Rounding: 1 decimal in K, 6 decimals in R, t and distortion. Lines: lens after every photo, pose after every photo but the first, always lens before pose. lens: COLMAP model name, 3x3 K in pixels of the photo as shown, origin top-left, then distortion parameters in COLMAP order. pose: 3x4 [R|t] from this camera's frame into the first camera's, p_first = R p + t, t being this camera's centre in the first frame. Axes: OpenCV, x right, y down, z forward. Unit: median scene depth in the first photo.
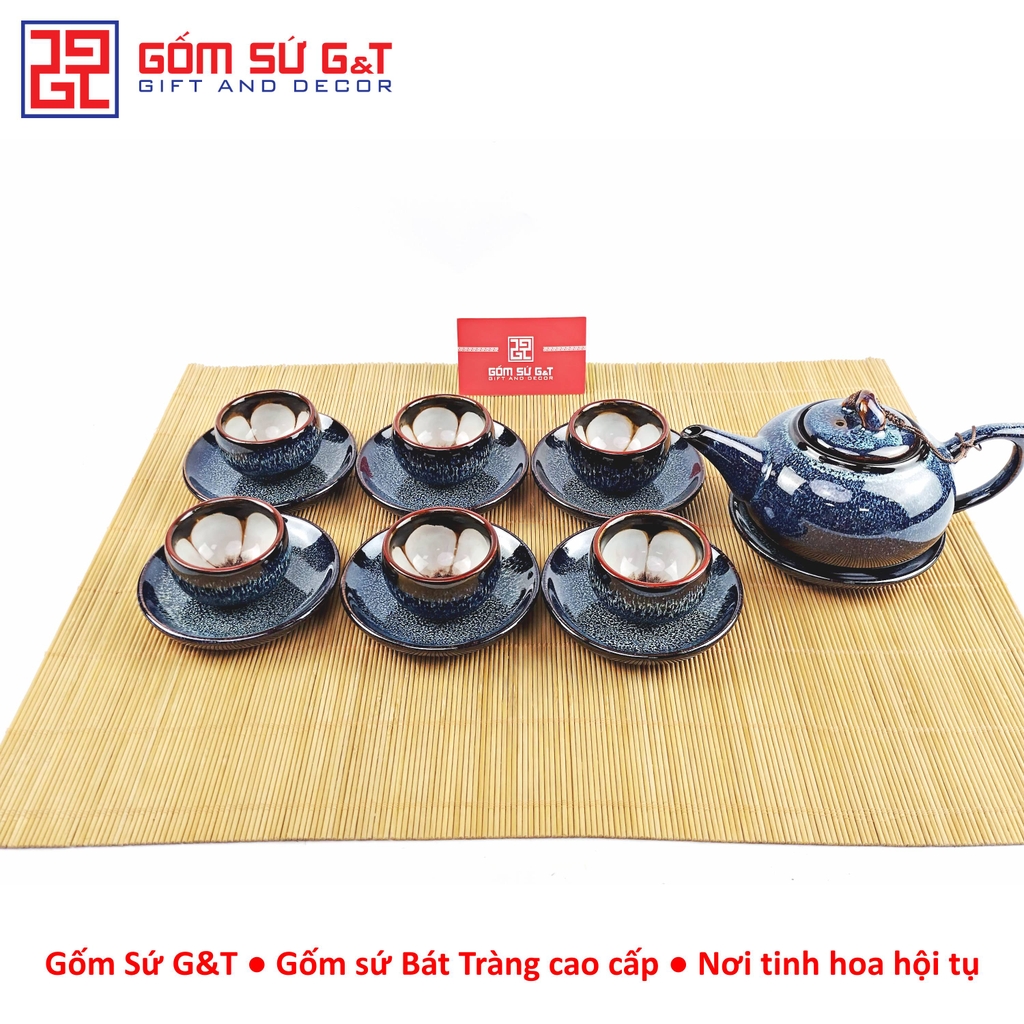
lens RADIAL K [[1002.0, 0, 513.2], [0, 1002.0, 505.1], [0, 0, 1]] dist [-0.039457, 0.000000]
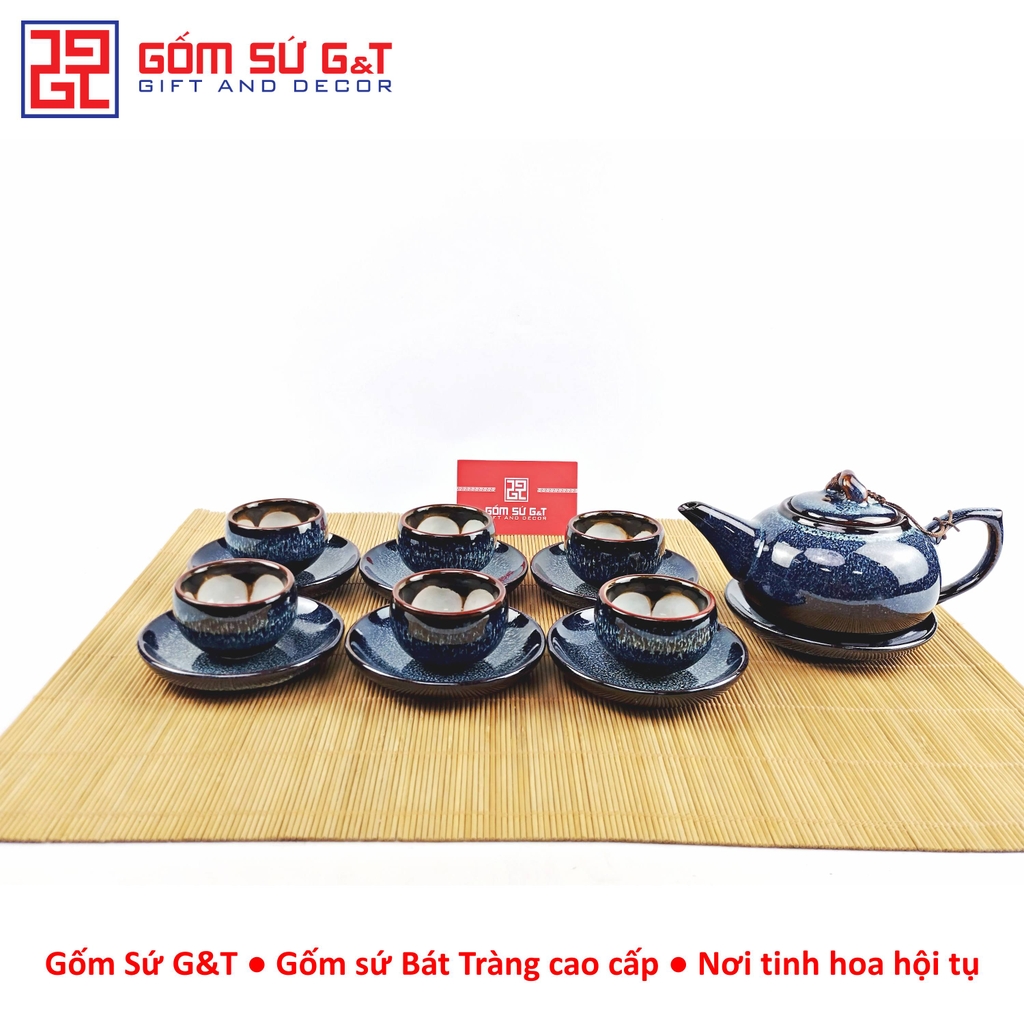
lens RADIAL K [[1002.0, 0, 514.4], [0, 1002.0, 512.6], [0, 0, 1]] dist [-0.039457, 0.000000]
pose [[0.999187, 0.016607, 0.036727, -0.046021], [-0.003280, 0.941659, -0.336554, 0.310567], [-0.040174, 0.336160, 0.940948, 0.017847]]
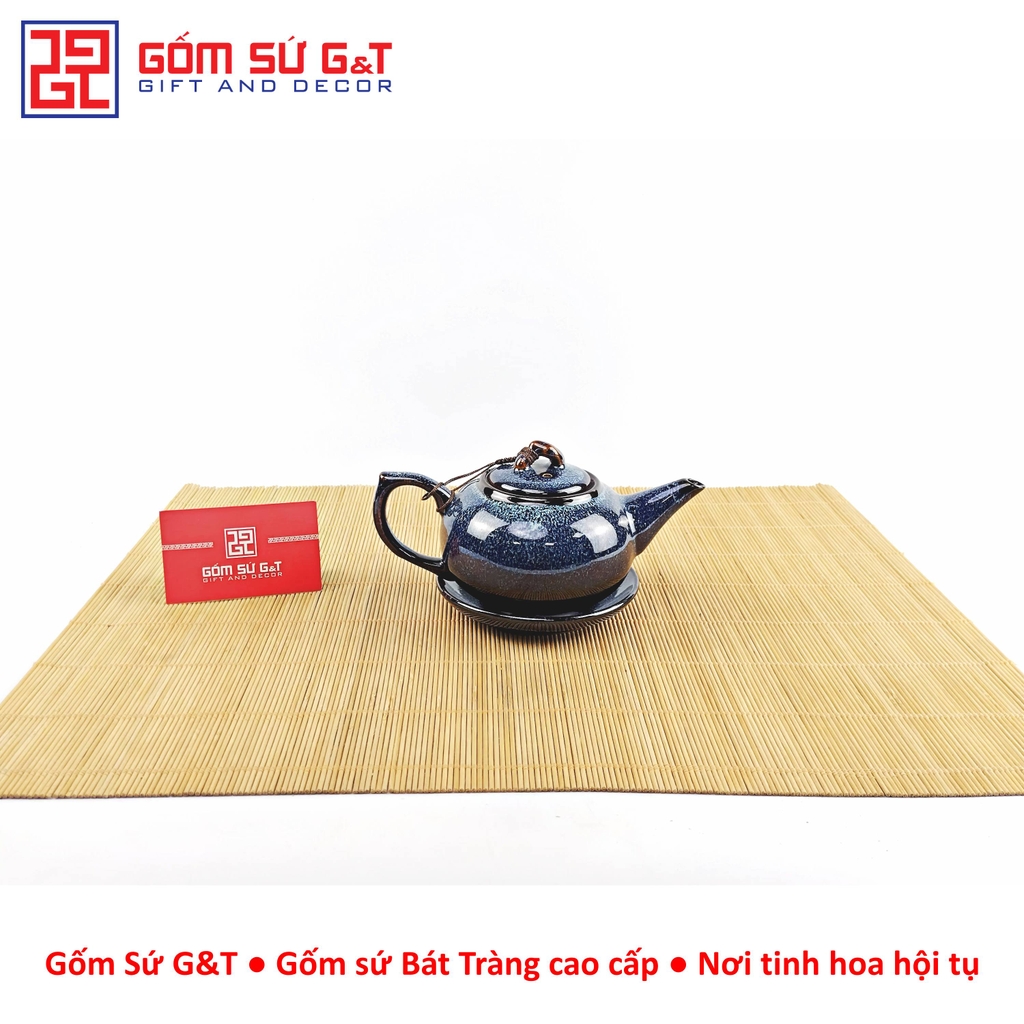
lens RADIAL K [[1002.0, 0, 515.5], [0, 1002.0, 509.8], [0, 0, 1]] dist [-0.039457, 0.000000]
pose [[0.998732, 0.005723, 0.050009, -0.043163], [0.010495, 0.948008, -0.318074, 0.331939], [-0.049229, 0.318196, 0.946746, -0.011375]]
